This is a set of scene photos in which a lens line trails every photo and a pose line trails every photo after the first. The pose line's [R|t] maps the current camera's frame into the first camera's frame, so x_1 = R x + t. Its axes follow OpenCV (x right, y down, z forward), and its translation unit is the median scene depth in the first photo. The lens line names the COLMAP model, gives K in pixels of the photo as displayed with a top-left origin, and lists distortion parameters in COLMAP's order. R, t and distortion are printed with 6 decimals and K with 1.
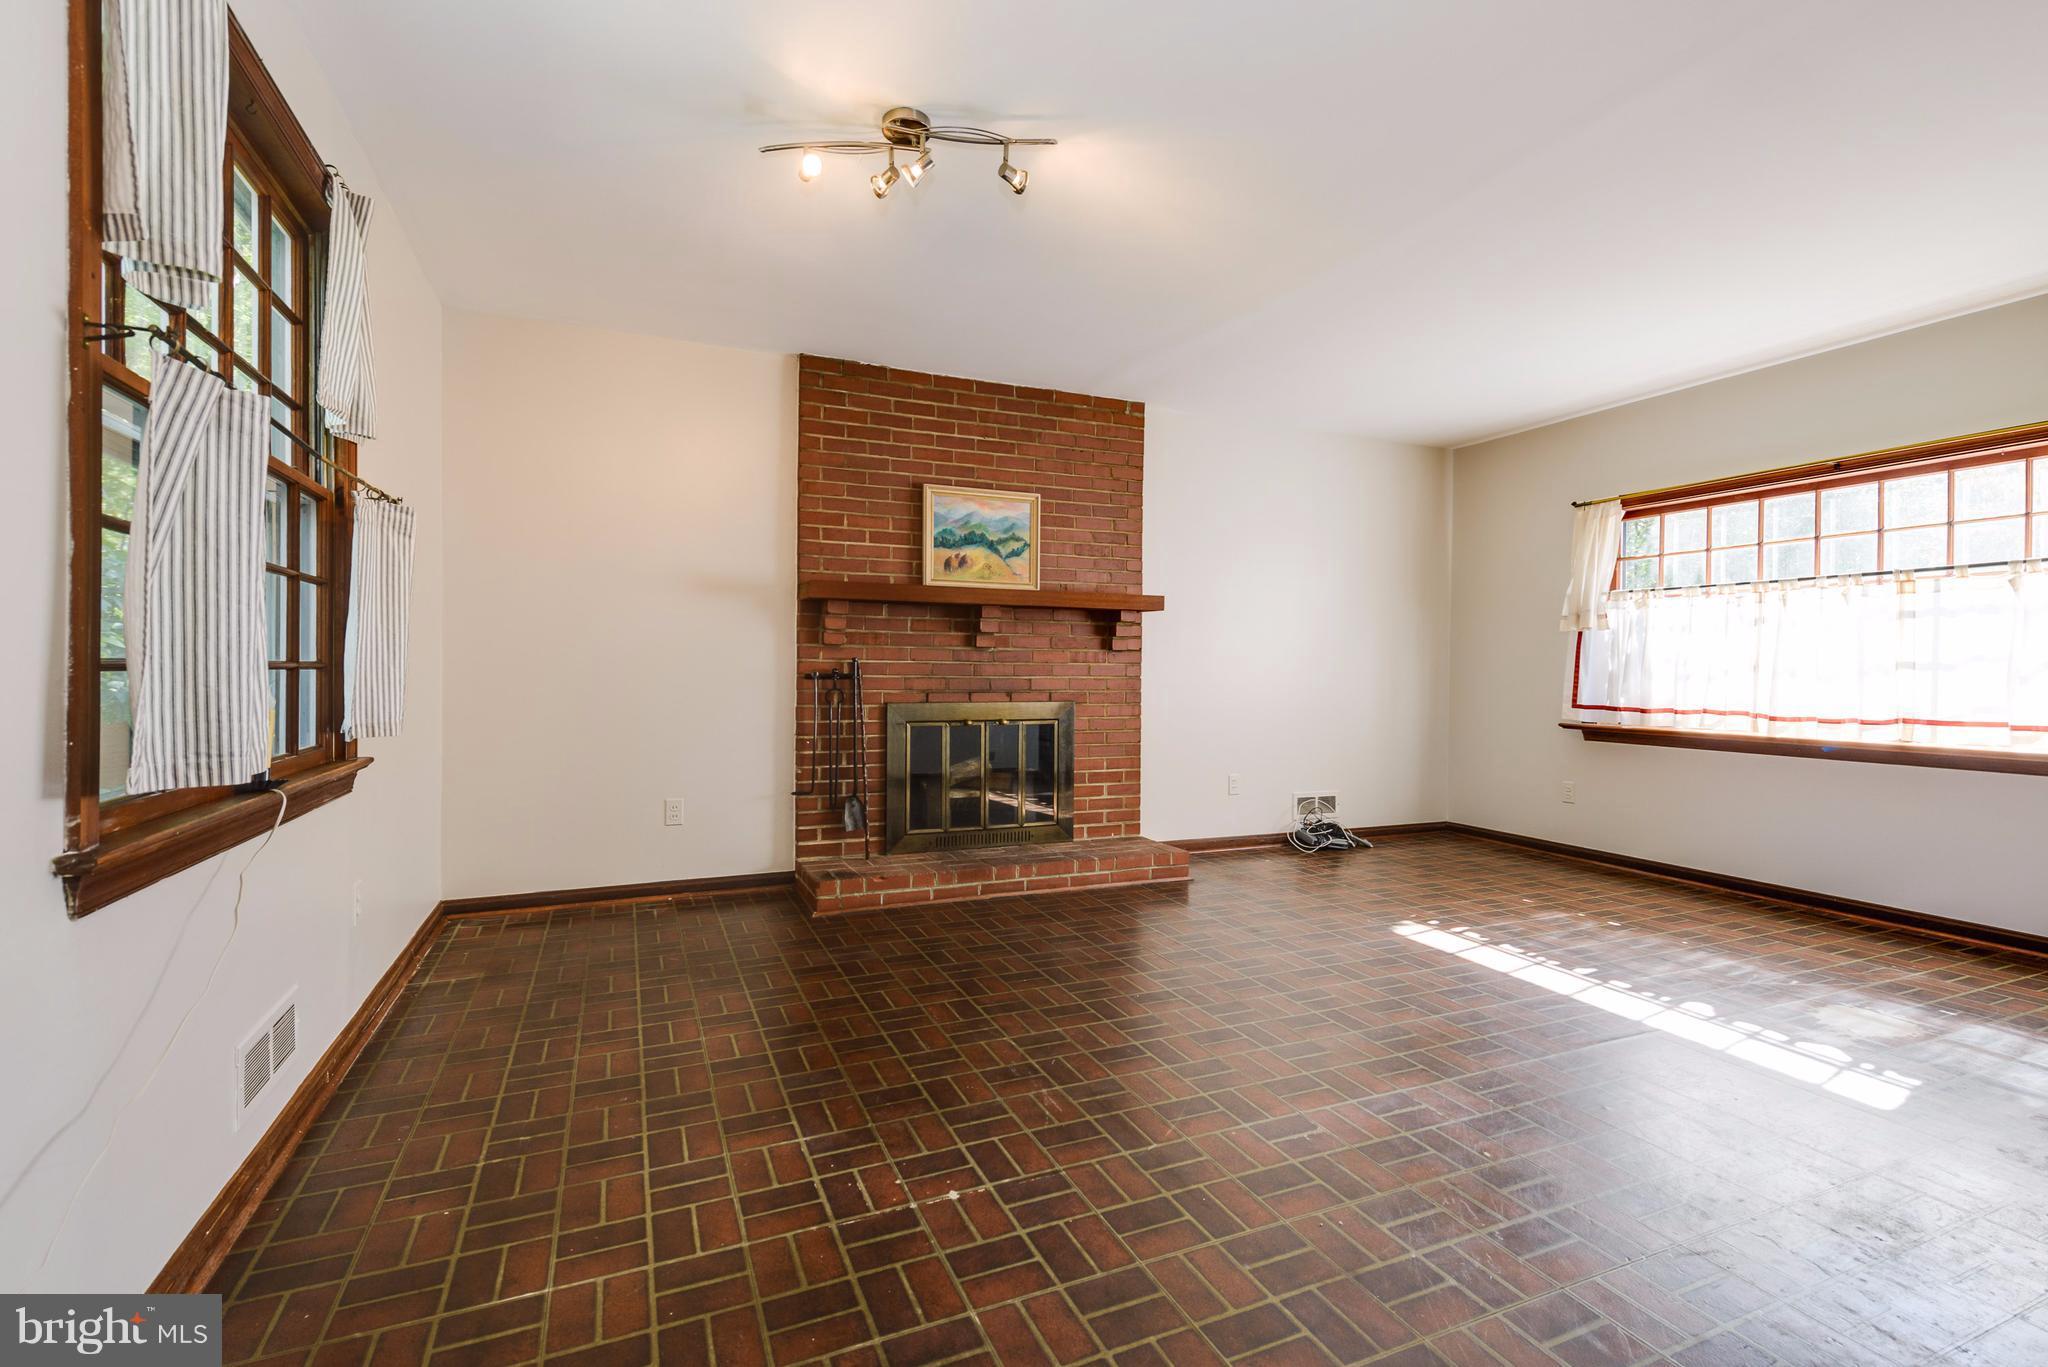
lens RADIAL K [[905.0, 0, 1021.9], [0, 905.0, 678.6], [0, 0, 1]] dist [0.026894, -0.000147]
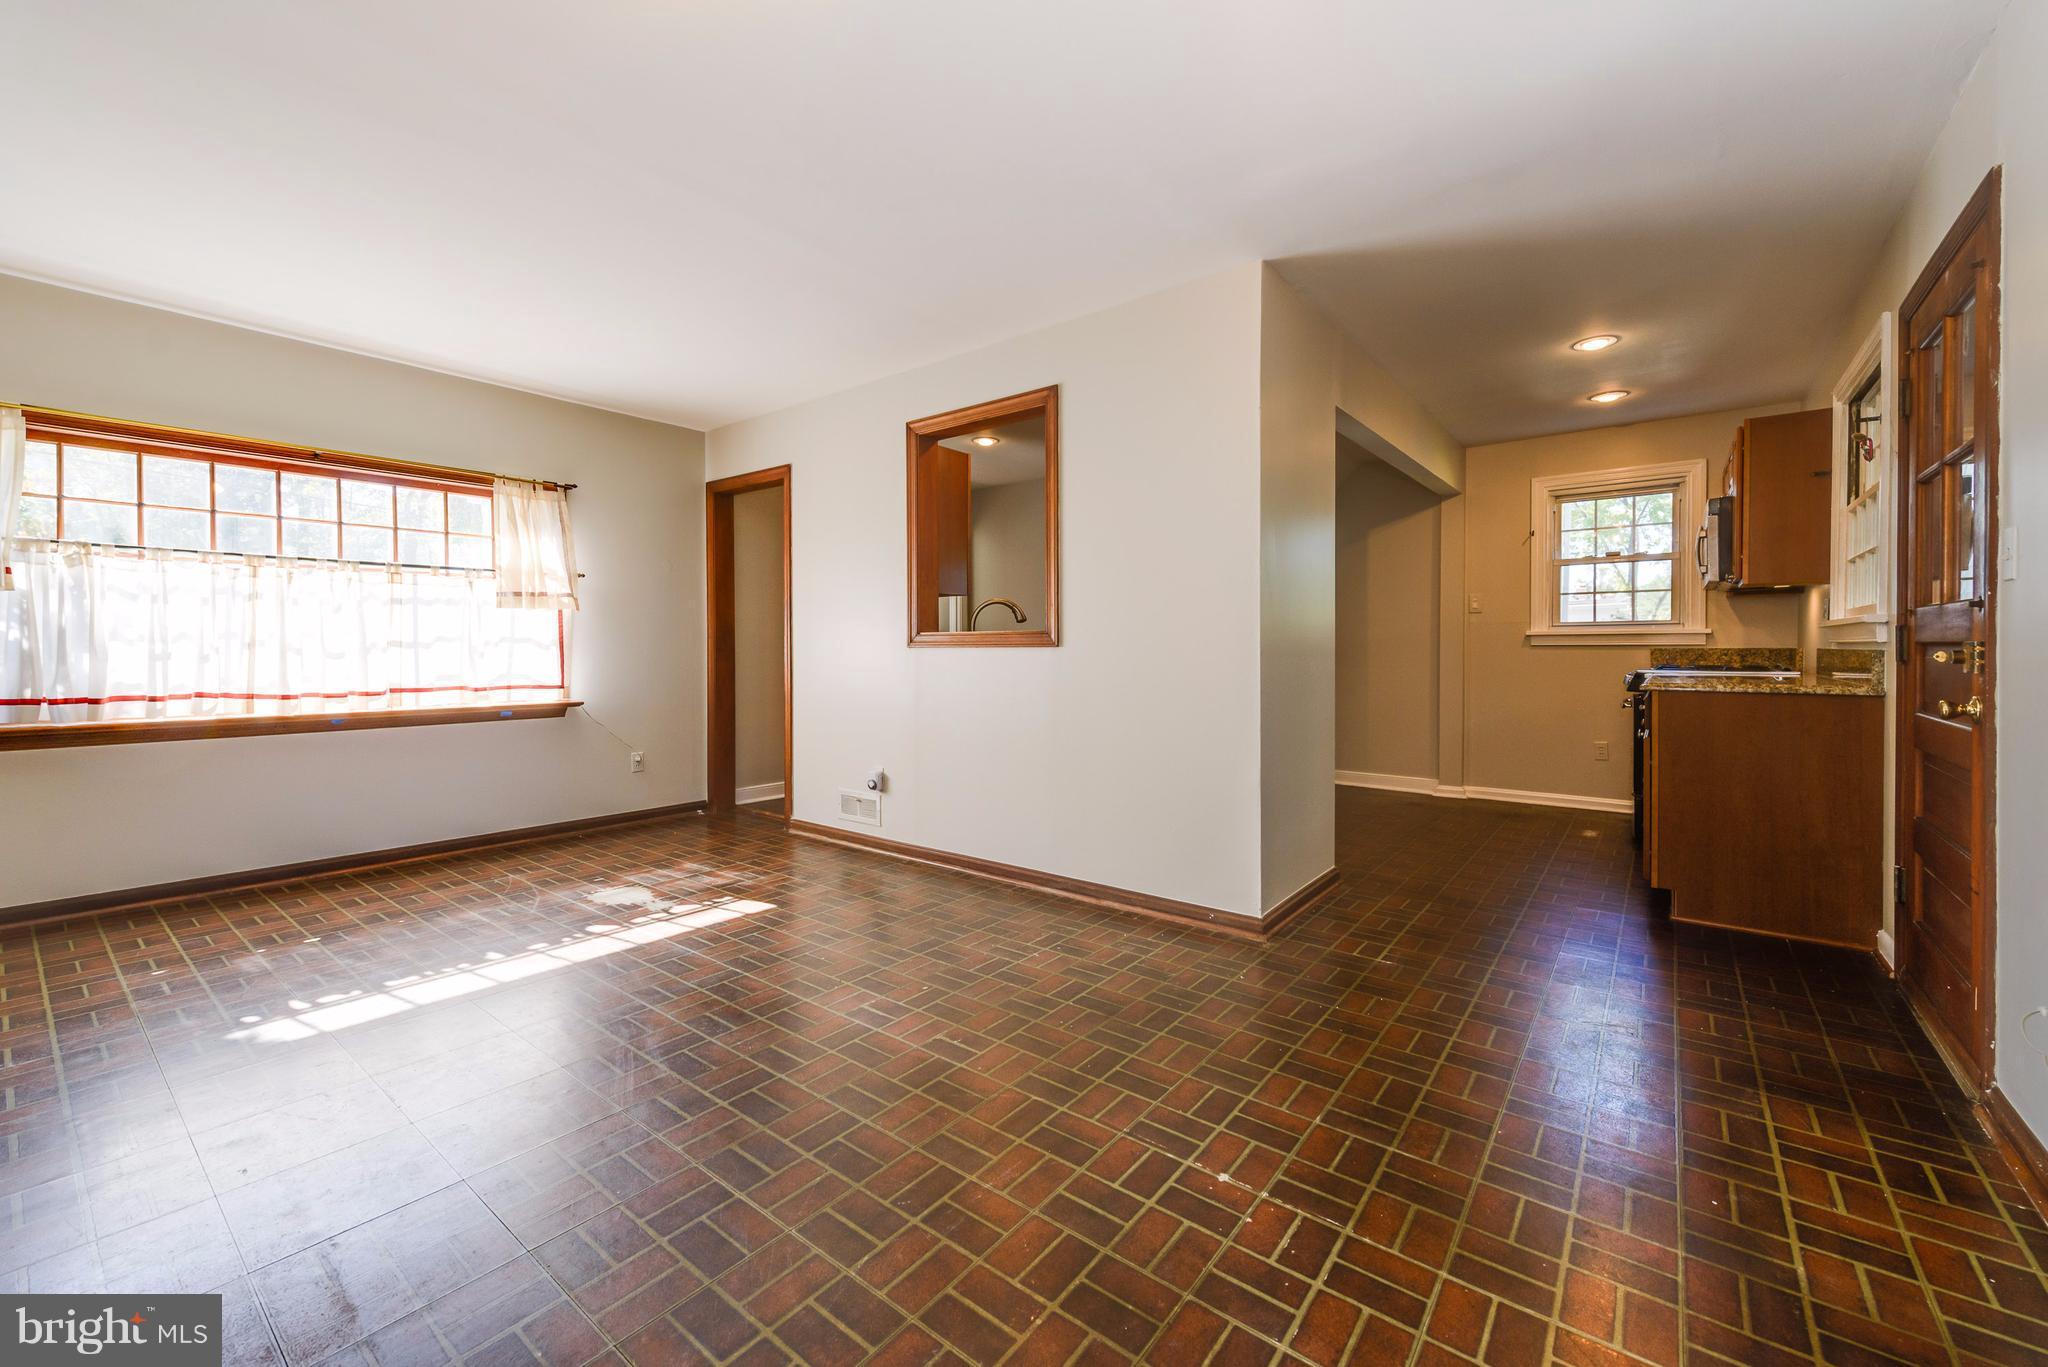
lens RADIAL K [[811.1, 0, 1046.3], [0, 811.1, 661.2], [0, 0, 1]] dist [0.001995, -0.000830]
pose [[-0.483673, -0.015095, 0.875119, -0.439933], [0.010266, 0.999685, 0.022918, -0.008618], [-0.875189, 0.020069, -0.483365, 0.937329]]
